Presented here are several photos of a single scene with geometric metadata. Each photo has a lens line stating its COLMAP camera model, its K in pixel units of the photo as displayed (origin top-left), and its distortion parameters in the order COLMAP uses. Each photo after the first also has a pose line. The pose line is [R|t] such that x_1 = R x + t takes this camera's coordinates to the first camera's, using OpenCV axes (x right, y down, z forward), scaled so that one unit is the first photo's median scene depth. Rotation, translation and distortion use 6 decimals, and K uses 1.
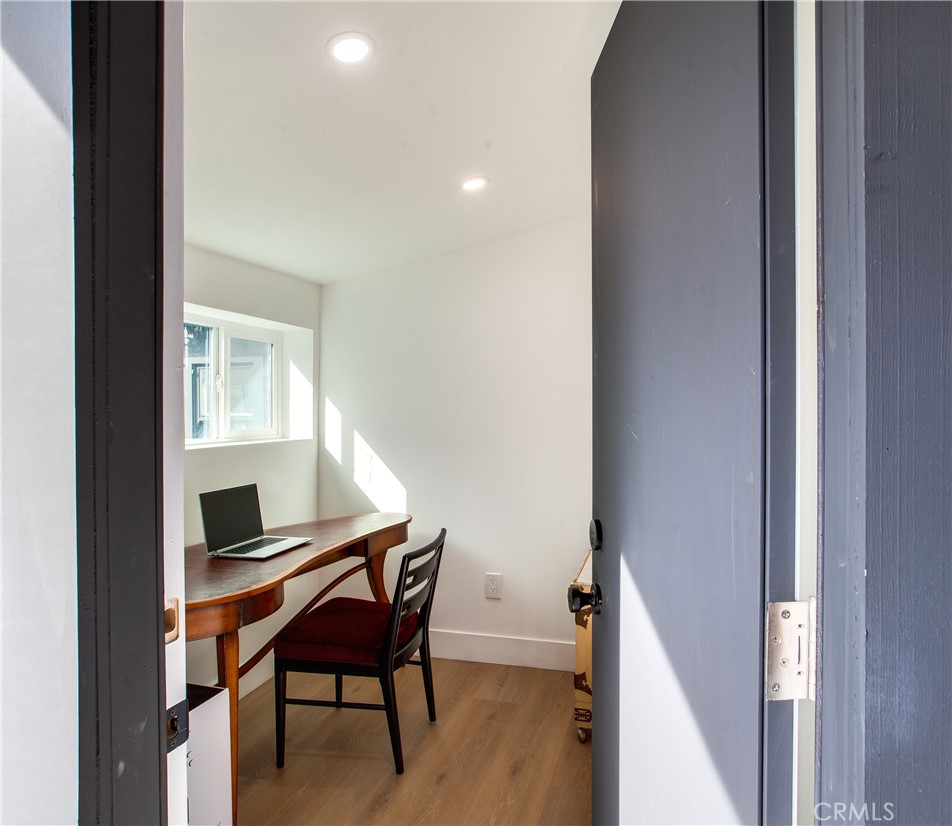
lens RADIAL K [[632.4, 0, 476.0], [0, 632.4, 413.0], [0, 0, 1]] dist [0.000601, 0.000013]
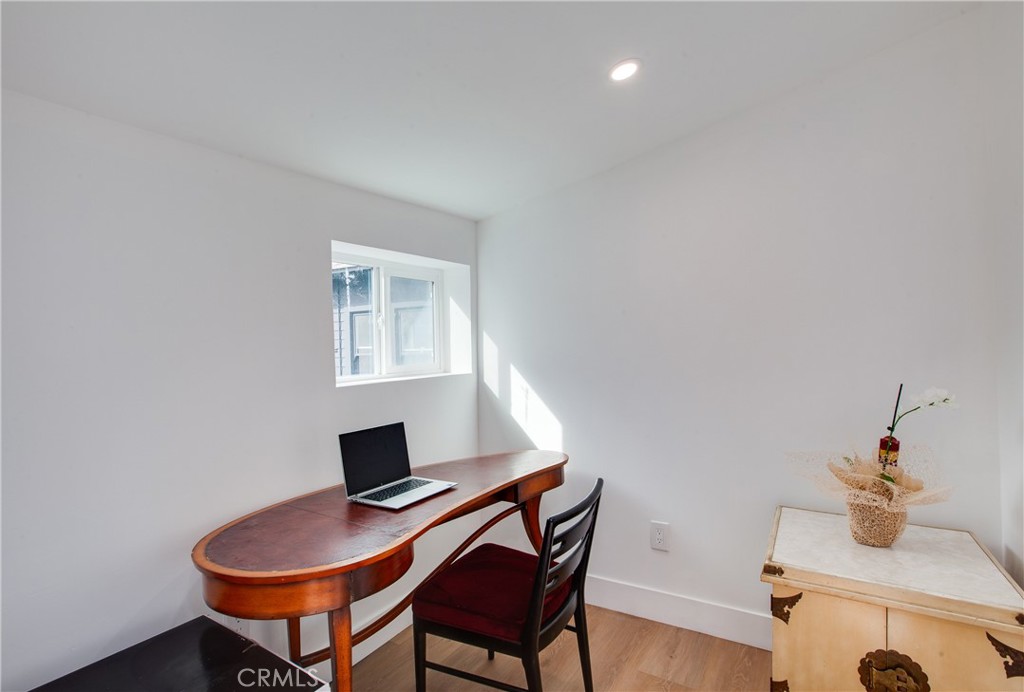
lens RADIAL K [[475.9, 0, 512.0], [0, 475.9, 346.0], [0, 0, 1]] dist [-0.025037, 0.000331]
pose [[0.964535, -0.018364, -0.263316, 0.006724], [0.018771, 0.999823, -0.000967, -0.001099], [0.263287, -0.004010, 0.964709, 0.324424]]
